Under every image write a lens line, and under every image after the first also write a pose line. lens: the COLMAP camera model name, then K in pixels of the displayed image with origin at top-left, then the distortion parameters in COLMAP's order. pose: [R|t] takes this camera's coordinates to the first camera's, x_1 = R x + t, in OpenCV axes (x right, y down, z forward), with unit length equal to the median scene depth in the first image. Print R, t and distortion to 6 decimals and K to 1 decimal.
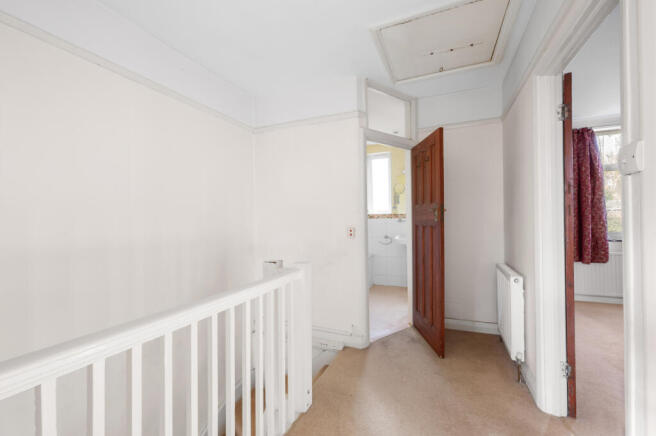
lens RADIAL K [[276.1, 0, 327.9], [0, 276.1, 217.4], [0, 0, 1]] dist [-0.000924, -0.000082]
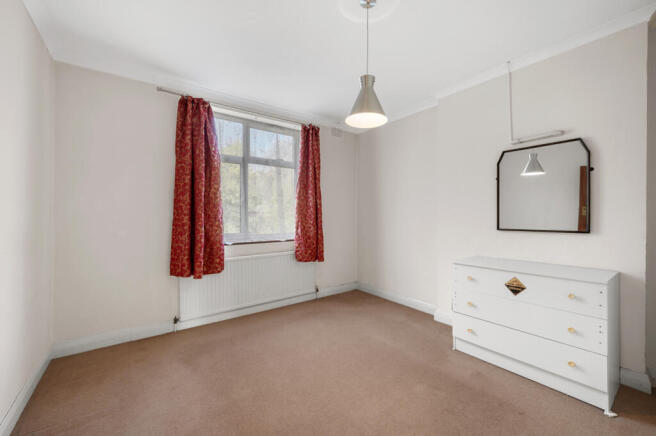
lens RADIAL K [[278.1, 0, 325.7], [0, 278.1, 216.6], [0, 0, 1]] dist [0.001594, -0.000030]
pose [[0.514552, 0.012367, 0.857370, 0.458017], [-0.009511, 0.999917, -0.008715, 0.004006], [-0.857407, -0.003670, 0.514626, 0.309928]]
